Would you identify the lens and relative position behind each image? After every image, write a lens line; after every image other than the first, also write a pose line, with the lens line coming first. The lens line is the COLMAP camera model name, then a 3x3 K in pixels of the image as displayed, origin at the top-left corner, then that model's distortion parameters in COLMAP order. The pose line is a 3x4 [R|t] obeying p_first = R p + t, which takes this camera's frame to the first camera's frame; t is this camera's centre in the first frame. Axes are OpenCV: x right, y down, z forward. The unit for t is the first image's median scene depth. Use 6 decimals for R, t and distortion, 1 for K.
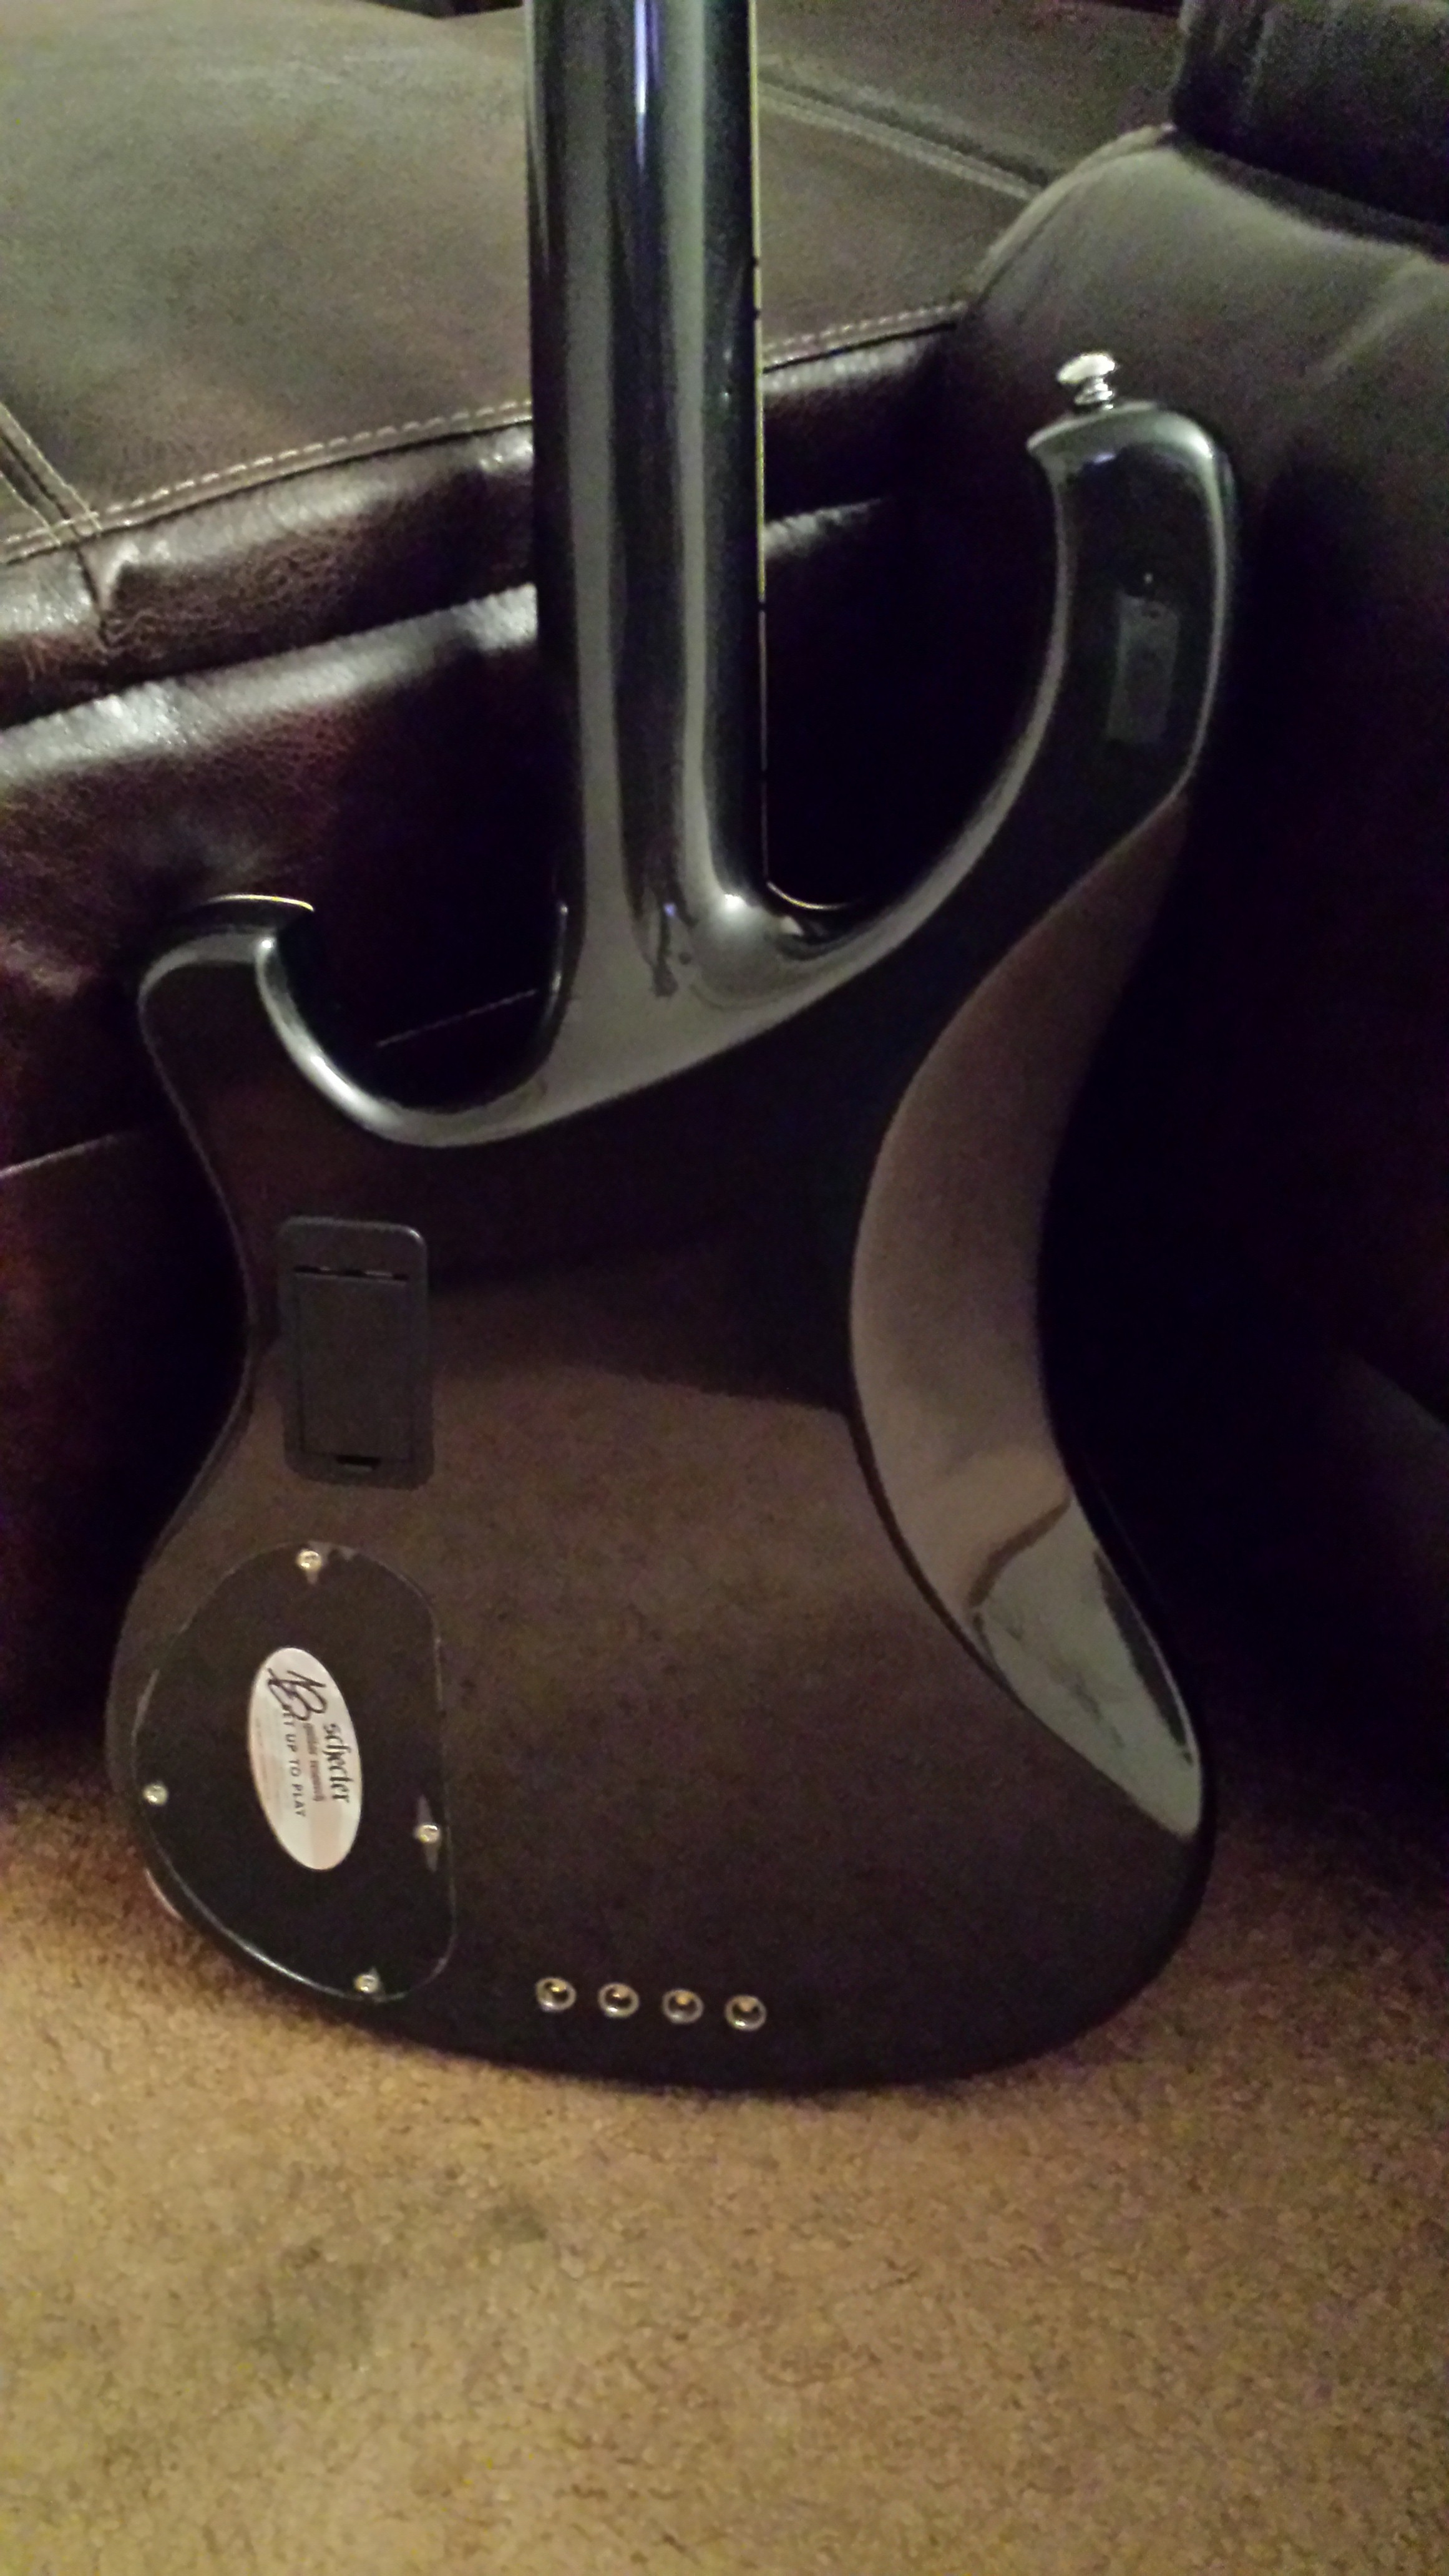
lens RADIAL K [[2439.8, 0, 719.6], [0, 2439.8, 1295.0], [0, 0, 1]] dist [-0.001051, 0.000000]
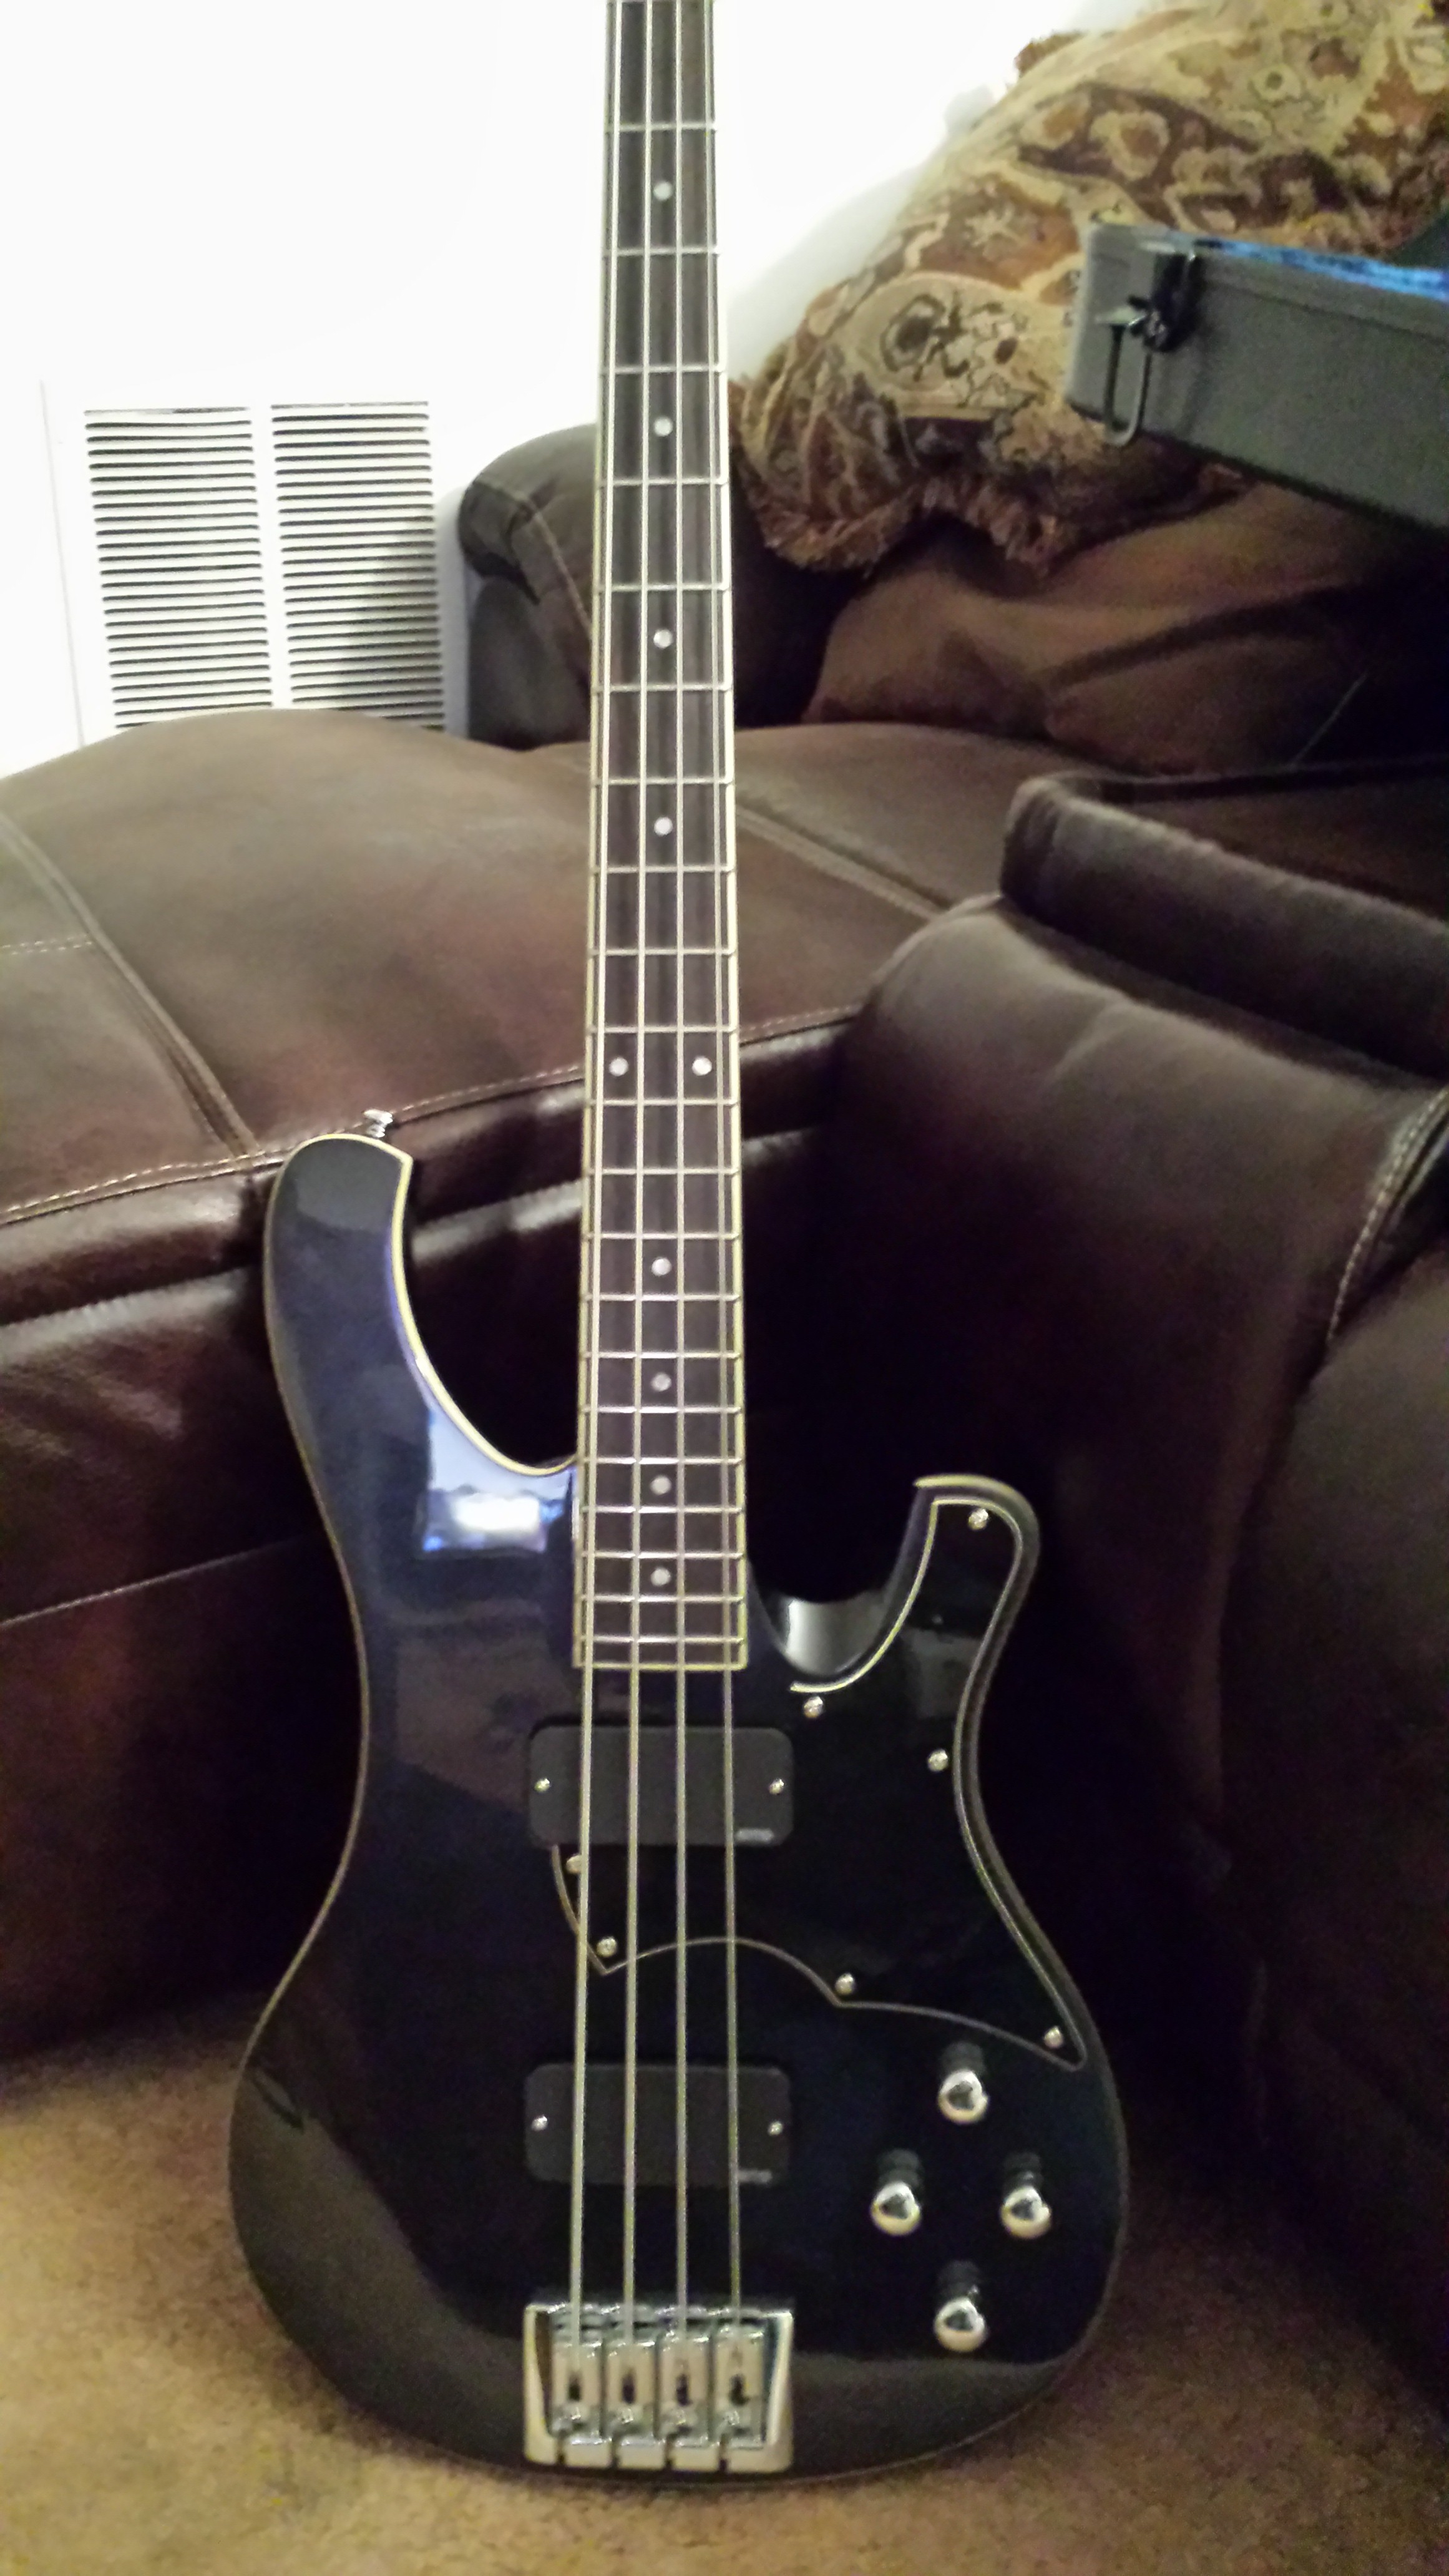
lens RADIAL K [[2429.5, 0, 713.4], [0, 2429.5, 1283.1], [0, 0, 1]] dist [0.066635, -0.060709]
pose [[0.996544, 0.018612, -0.080951, 0.138755], [-0.035306, 0.977067, -0.209984, 0.068608], [0.075186, 0.212116, 0.974348, -0.410154]]
